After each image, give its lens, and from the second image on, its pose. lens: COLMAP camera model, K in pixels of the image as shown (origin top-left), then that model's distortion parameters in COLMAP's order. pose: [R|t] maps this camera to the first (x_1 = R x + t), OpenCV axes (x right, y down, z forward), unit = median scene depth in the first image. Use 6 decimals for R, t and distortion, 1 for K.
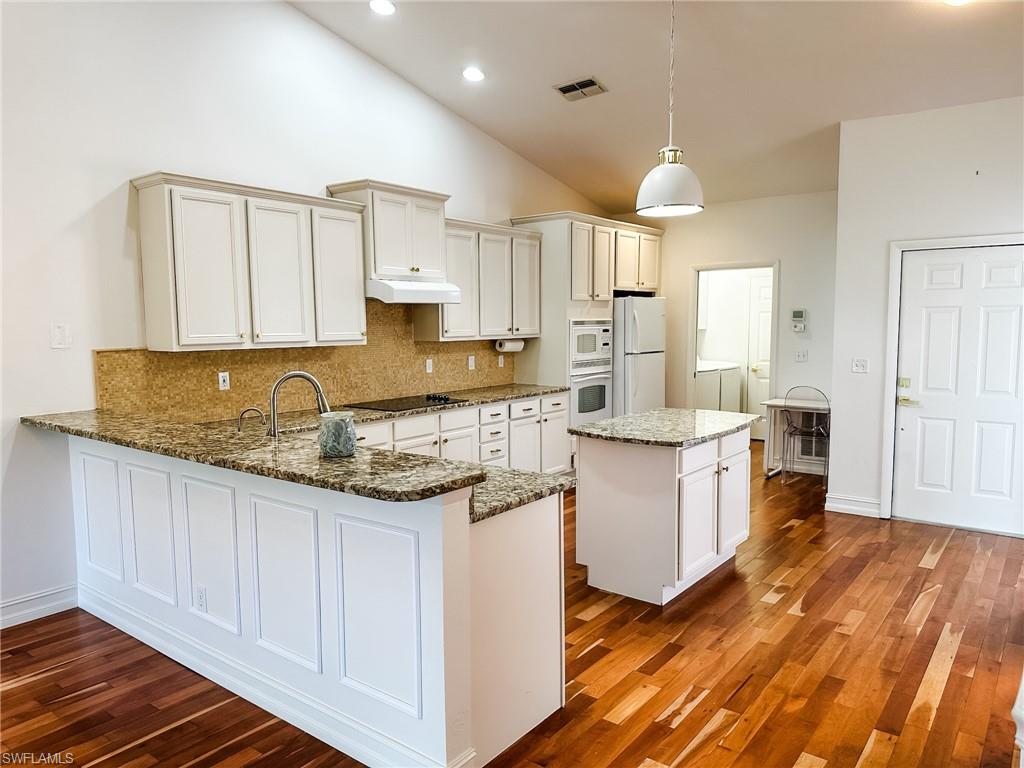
lens RADIAL K [[715.0, 0, 502.3], [0, 715.0, 392.5], [0, 0, 1]] dist [0.039752, -0.057826]
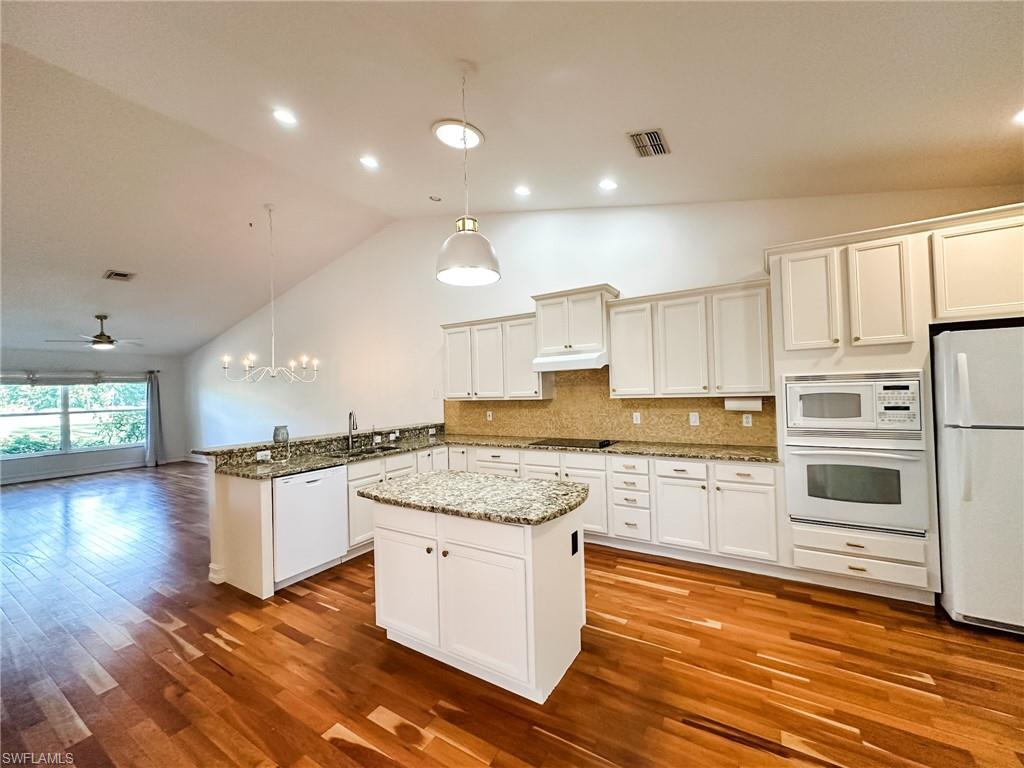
lens RADIAL K [[408.6, 0, 510.4], [0, 408.6, 383.3], [0, 0, 1]] dist [-0.002373, 0.001409]
pose [[0.108934, -0.011096, -0.993987, 0.642659], [-0.071443, 0.997264, -0.018962, -0.076150], [0.991478, 0.073079, 0.107843, 0.792536]]
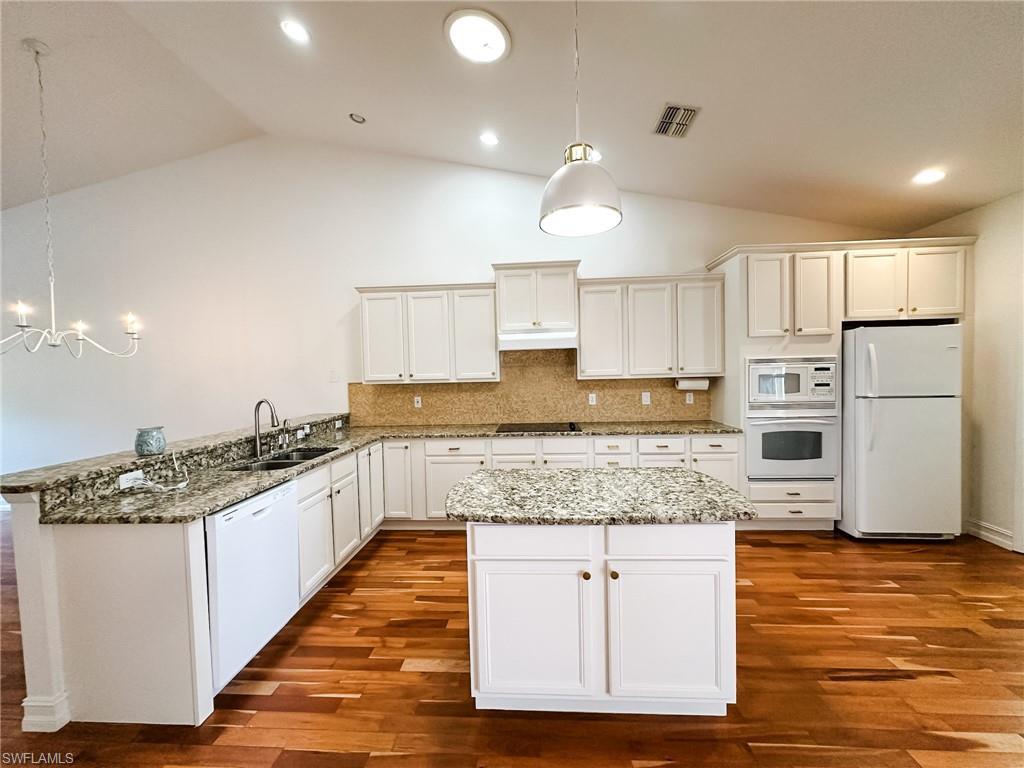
lens RADIAL K [[408.6, 0, 510.4], [0, 408.6, 383.2], [0, 0, 1]] dist [-0.002373, 0.001409]
pose [[0.567141, 0.020926, -0.823355, 0.448089], [-0.063105, 0.997843, -0.018108, -0.048255], [0.821199, 0.062227, 0.567238, 0.539914]]
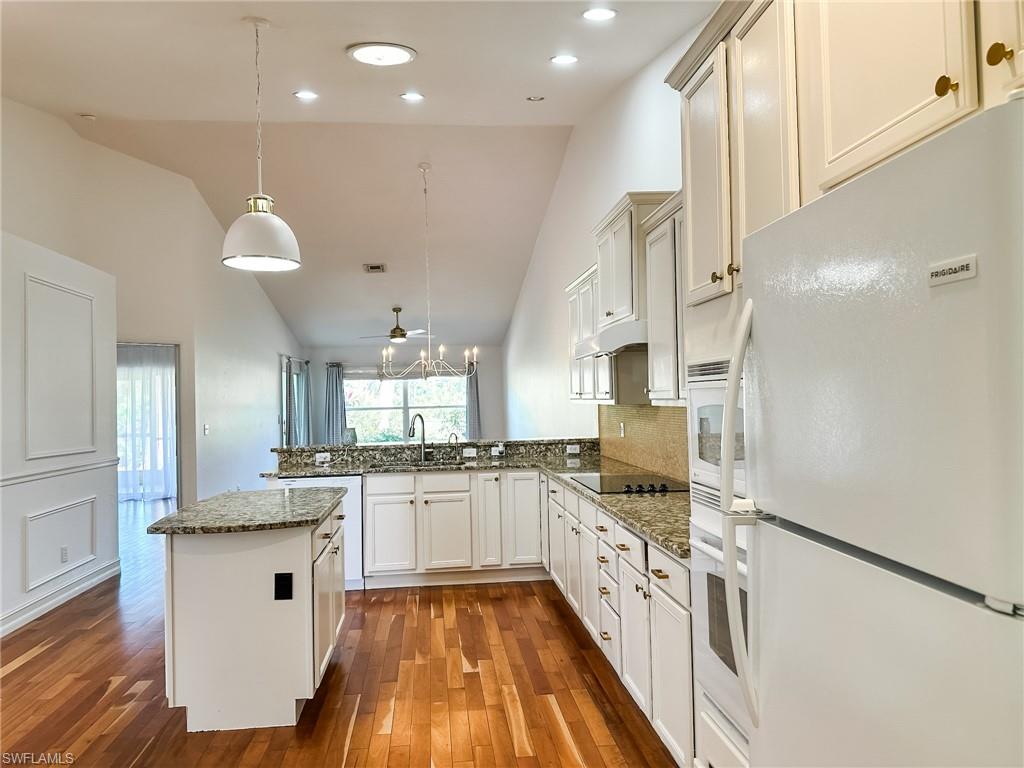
lens RADIAL K [[715.0, 0, 507.8], [0, 715.0, 384.6], [0, 0, 1]] dist [0.039752, -0.057826]
pose [[-0.713104, 0.013824, -0.700922, 0.507646], [-0.038692, 0.997506, 0.059038, -0.132697], [0.699990, 0.069220, -0.710790, 1.464693]]
